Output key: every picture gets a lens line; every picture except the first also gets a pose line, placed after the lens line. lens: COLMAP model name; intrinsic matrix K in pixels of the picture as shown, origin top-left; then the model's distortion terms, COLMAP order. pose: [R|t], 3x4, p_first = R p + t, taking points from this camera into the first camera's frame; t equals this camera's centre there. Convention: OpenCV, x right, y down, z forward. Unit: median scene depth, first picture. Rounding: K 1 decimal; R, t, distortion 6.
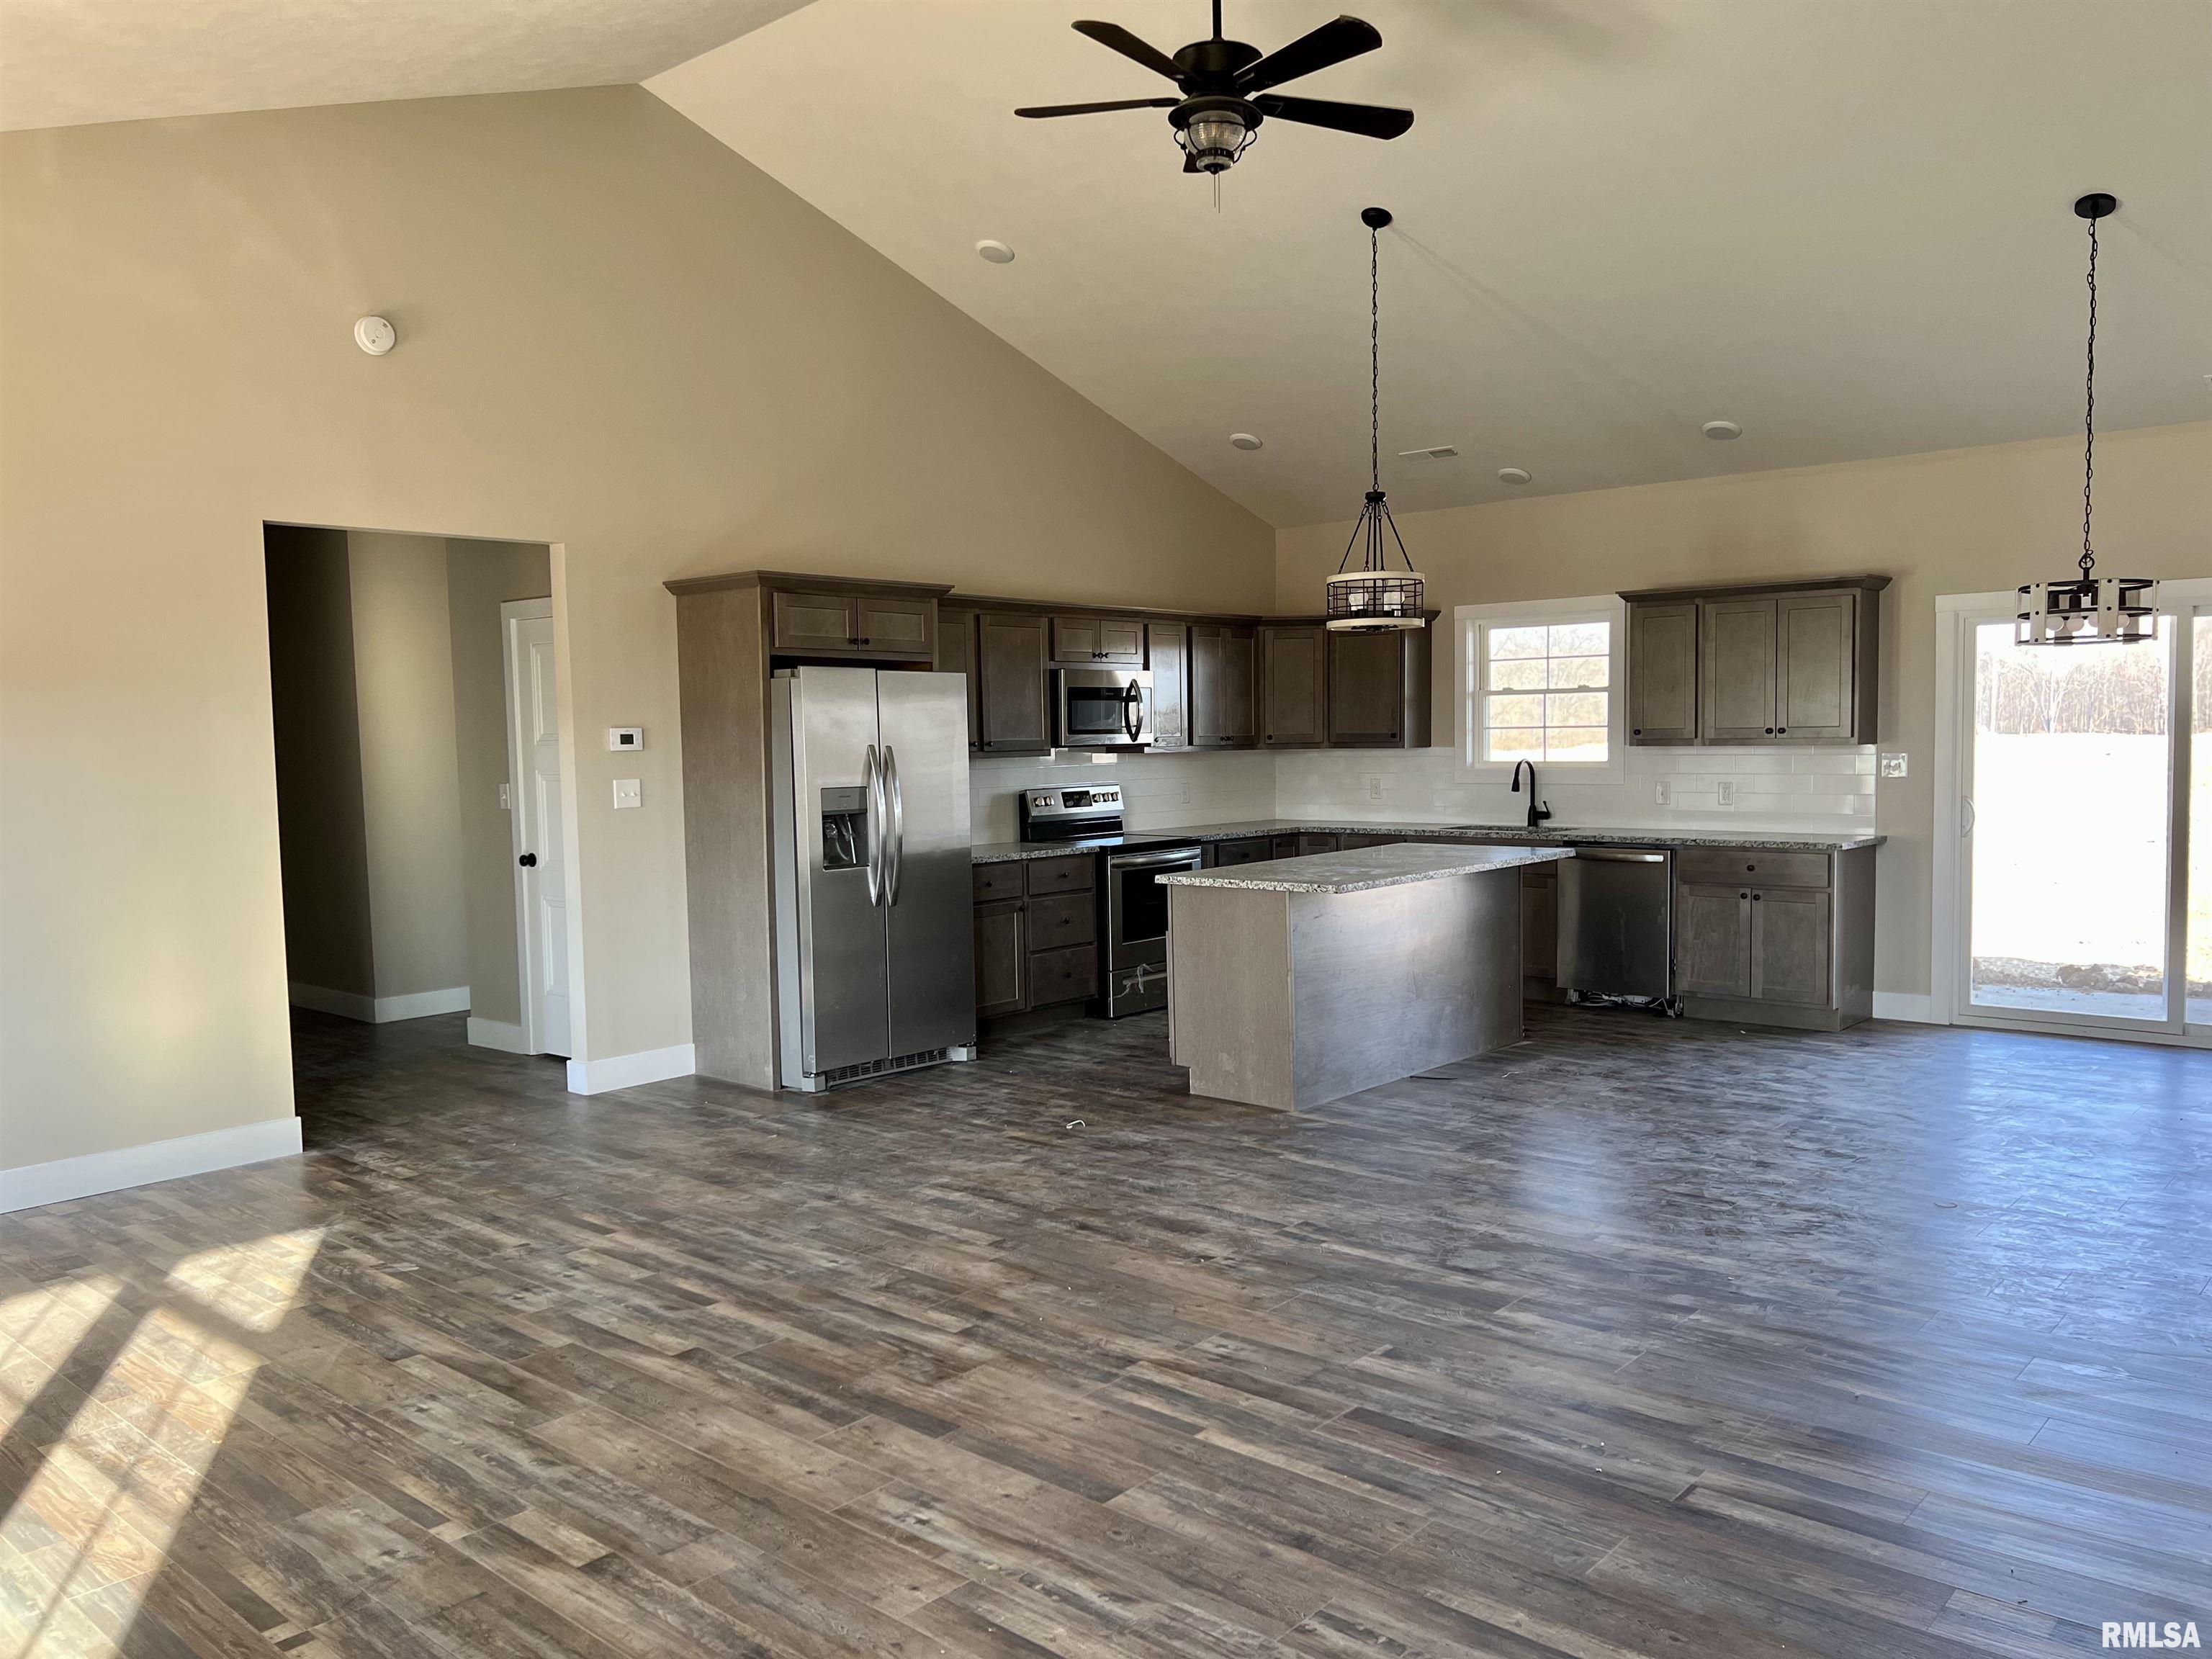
lens RADIAL K [[1665.9, 0, 1111.8], [0, 1665.9, 831.0], [0, 0, 1]] dist [0.064869, -0.070231]
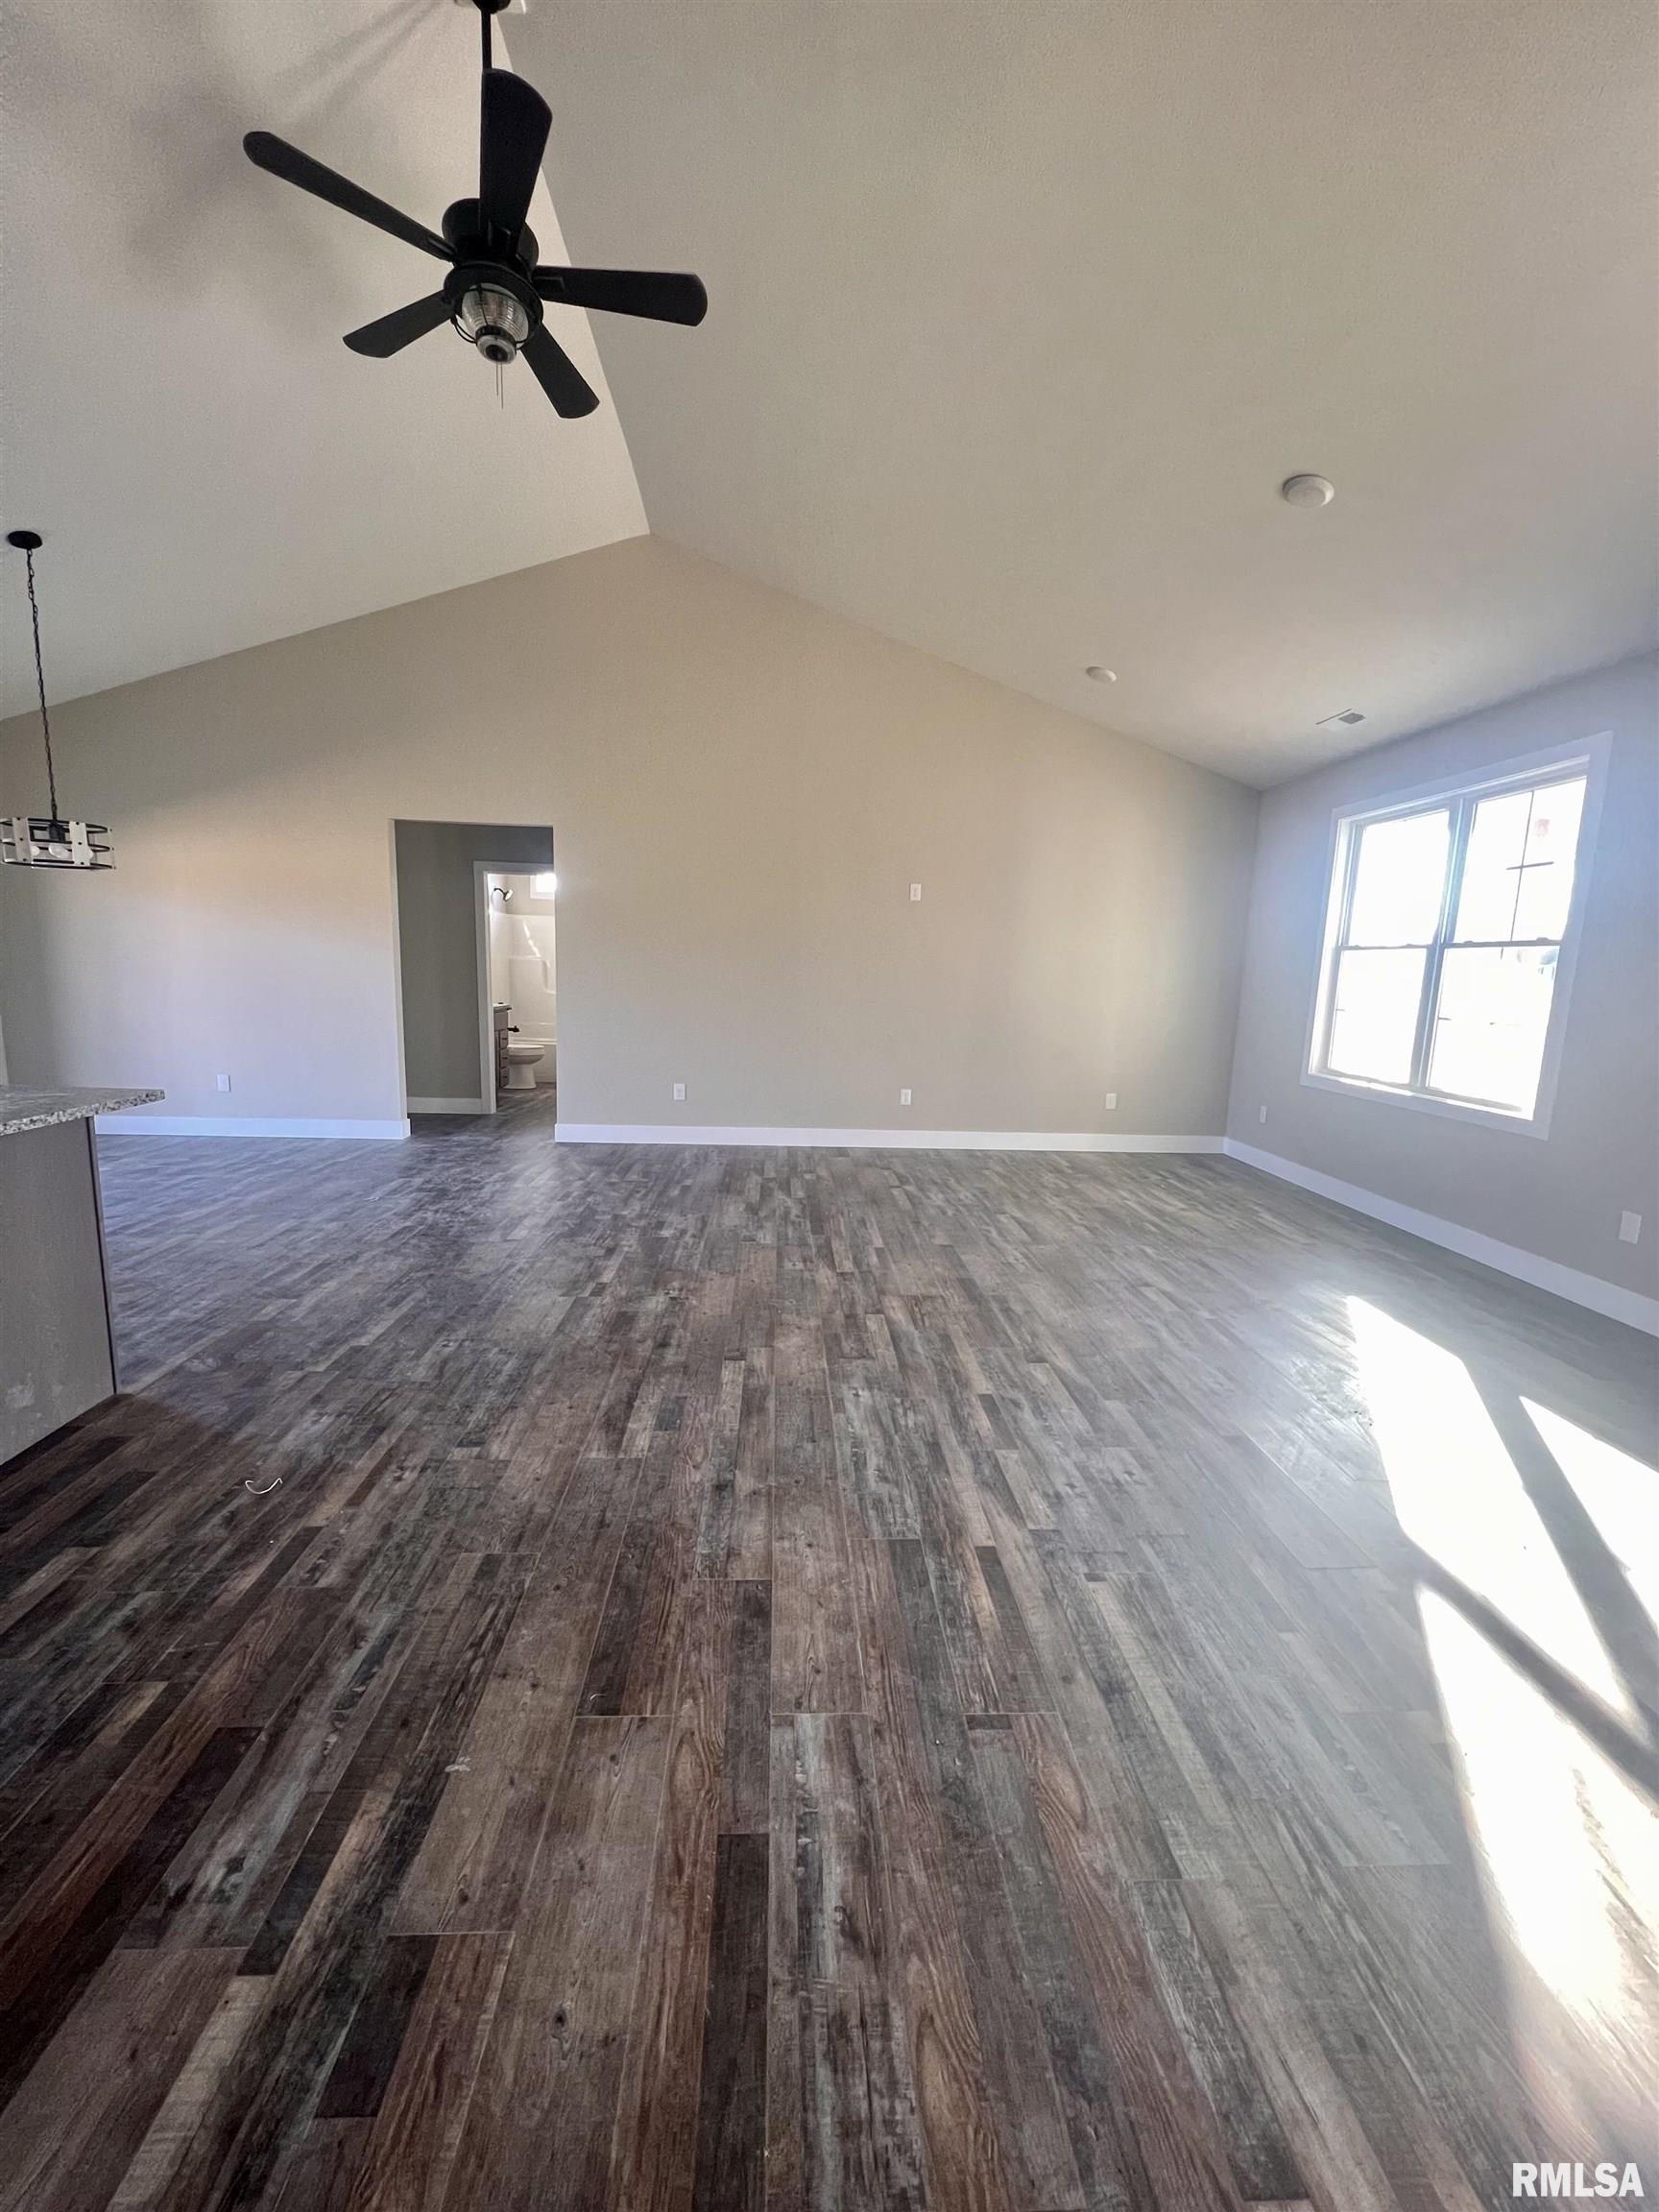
lens RADIAL K [[886.4, 0, 825.2], [0, 886.4, 1105.1], [0, 0, 1]] dist [0.001286, 0.000317]
pose [[-0.700148, -0.112885, 0.705018, -0.564492], [0.026852, 0.982561, 0.183990, -0.046187], [-0.713493, 0.147751, -0.684907, 1.433118]]
